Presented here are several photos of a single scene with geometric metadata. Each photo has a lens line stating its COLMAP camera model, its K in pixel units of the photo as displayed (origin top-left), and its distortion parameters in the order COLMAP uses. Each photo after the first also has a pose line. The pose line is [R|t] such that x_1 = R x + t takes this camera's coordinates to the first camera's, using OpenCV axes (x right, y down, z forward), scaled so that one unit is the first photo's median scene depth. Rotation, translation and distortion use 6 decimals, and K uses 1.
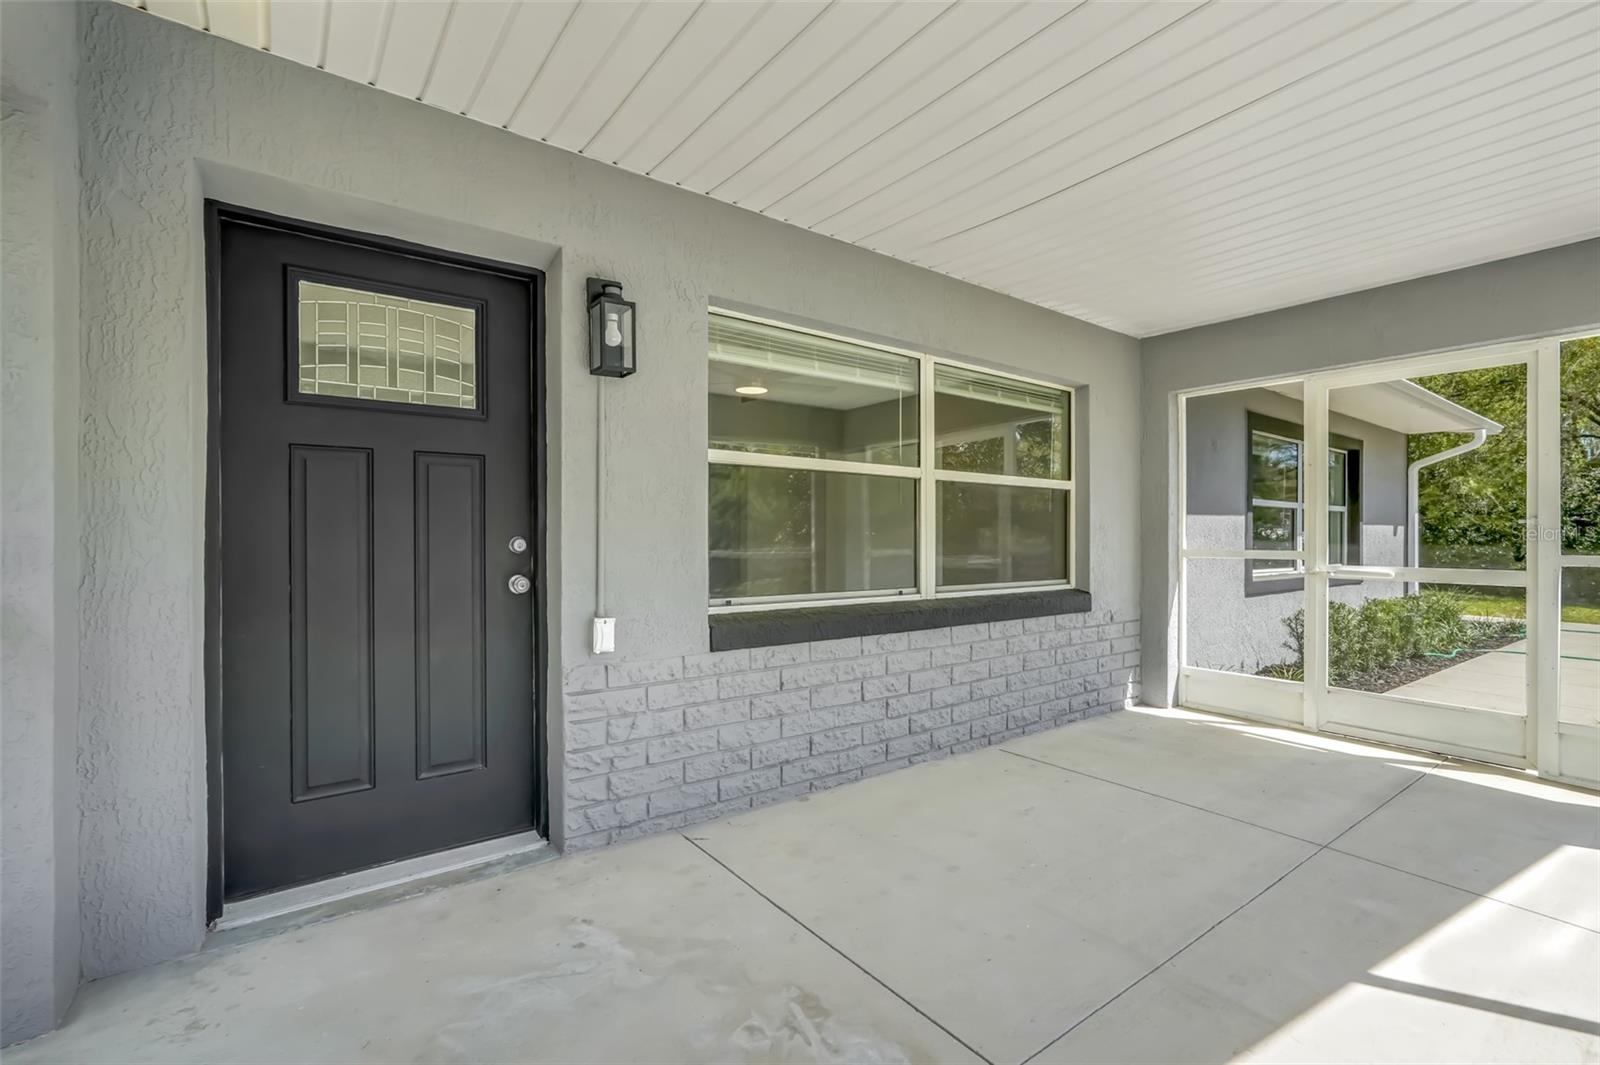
lens RADIAL K [[710.2, 0, 798.0], [0, 710.2, 536.4], [0, 0, 1]] dist [-0.000224, 0.001098]
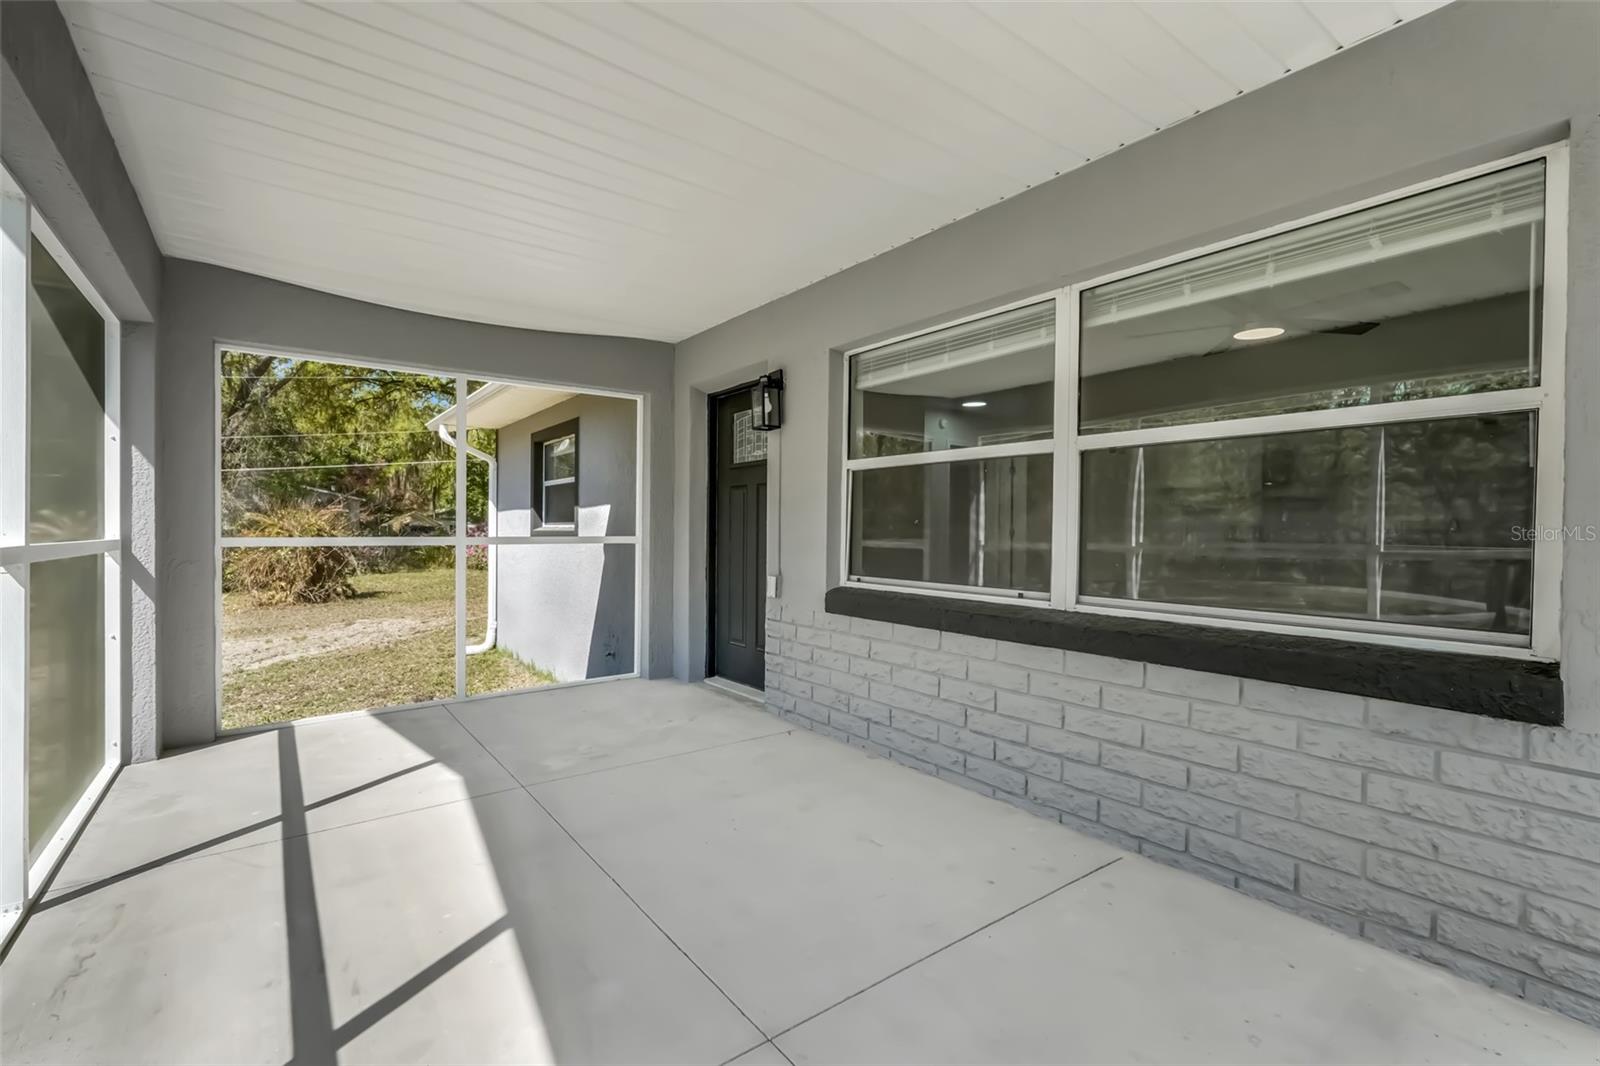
lens RADIAL K [[710.2, 0, 798.1], [0, 710.2, 532.2], [0, 0, 1]] dist [-0.000224, 0.001098]
pose [[0.007000, 0.003795, -0.999968, 0.979364], [-0.007159, 0.999967, 0.003745, 0.004673], [0.999950, 0.007132, 0.007027, 0.743331]]
